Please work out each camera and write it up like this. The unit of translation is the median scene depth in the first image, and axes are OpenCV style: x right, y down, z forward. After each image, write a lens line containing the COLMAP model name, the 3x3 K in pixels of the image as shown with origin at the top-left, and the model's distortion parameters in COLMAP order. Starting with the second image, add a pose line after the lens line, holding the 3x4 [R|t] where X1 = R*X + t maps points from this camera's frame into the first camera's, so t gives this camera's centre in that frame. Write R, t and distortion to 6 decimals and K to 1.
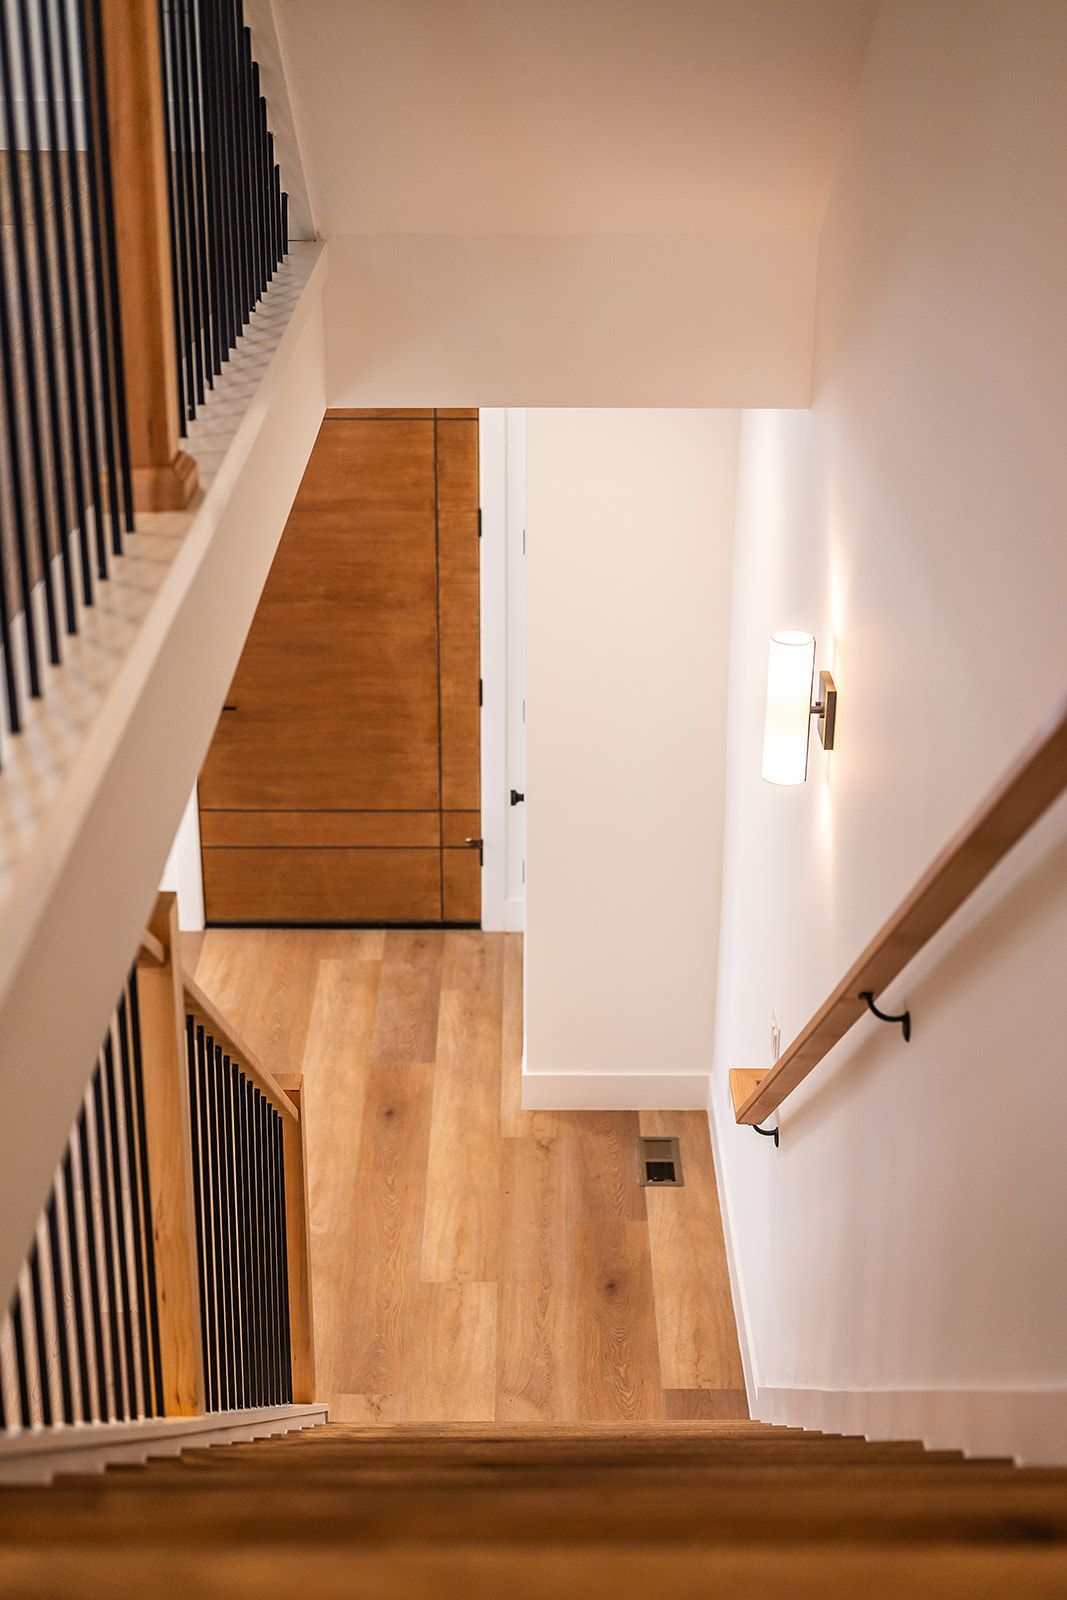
lens RADIAL K [[2303.9, 0, 537.8], [0, 2303.9, 802.9], [0, 0, 1]] dist [0.005427, 0.000000]
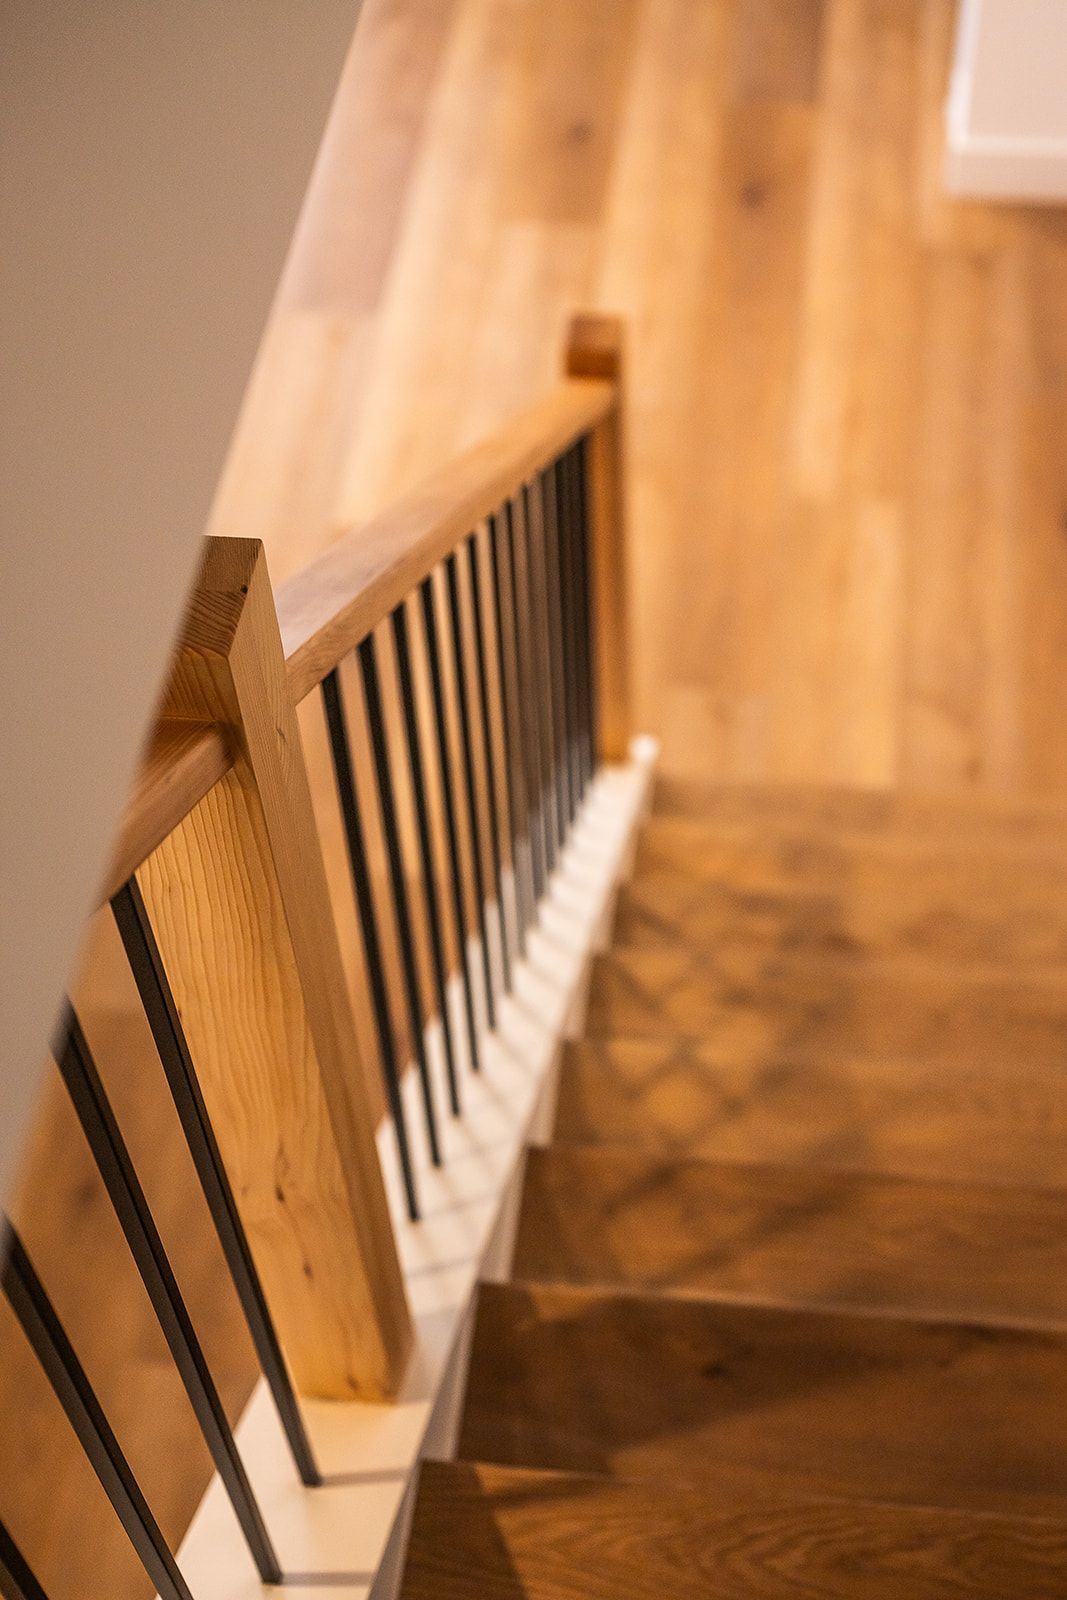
lens RADIAL K [[2303.9, 0, 535.4], [0, 2303.9, 798.5], [0, 0, 1]] dist [0.005427, 0.000000]
pose [[0.990250, 0.069923, -0.120480, -0.033533], [-0.002820, 0.874780, 0.484511, -0.041288], [0.139272, -0.479448, 0.866449, 0.315854]]
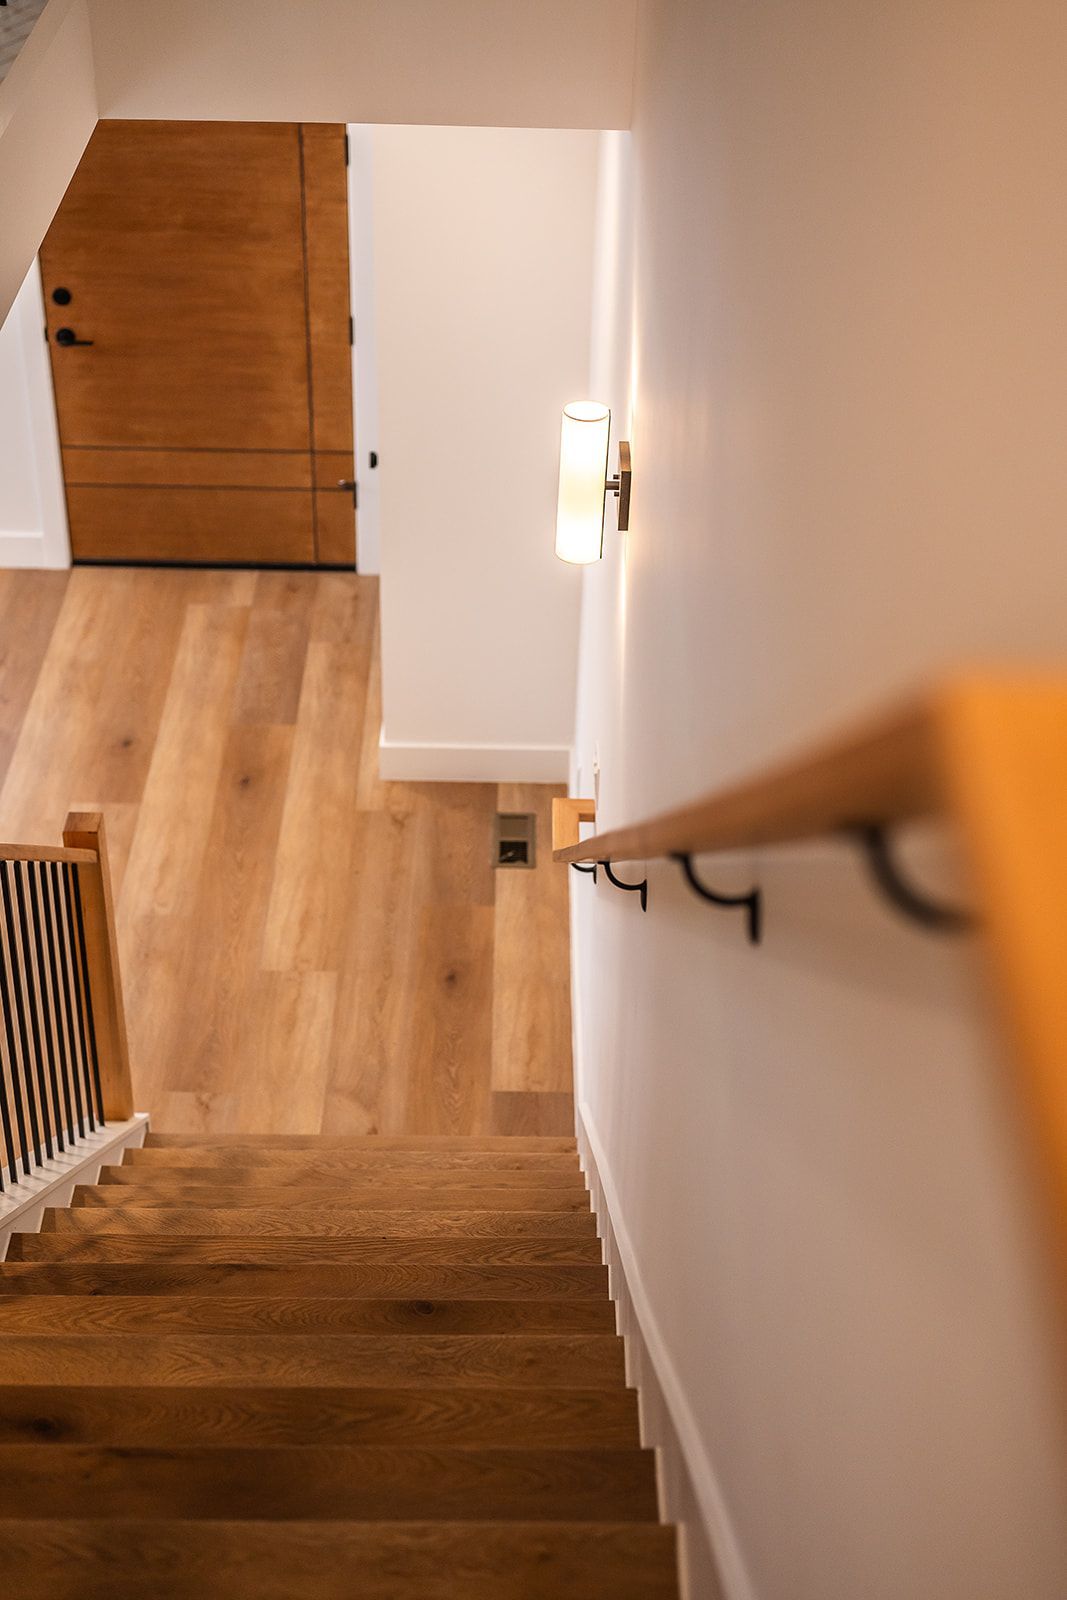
lens RADIAL K [[2303.9, 0, 523.7], [0, 2303.9, 787.2], [0, 0, 1]] dist [0.005427, 0.000000]
pose [[0.999837, 0.017662, 0.003672, 0.052079], [-0.018039, 0.977858, 0.208491, -0.071633], [0.000092, -0.208524, 0.978017, 0.036977]]
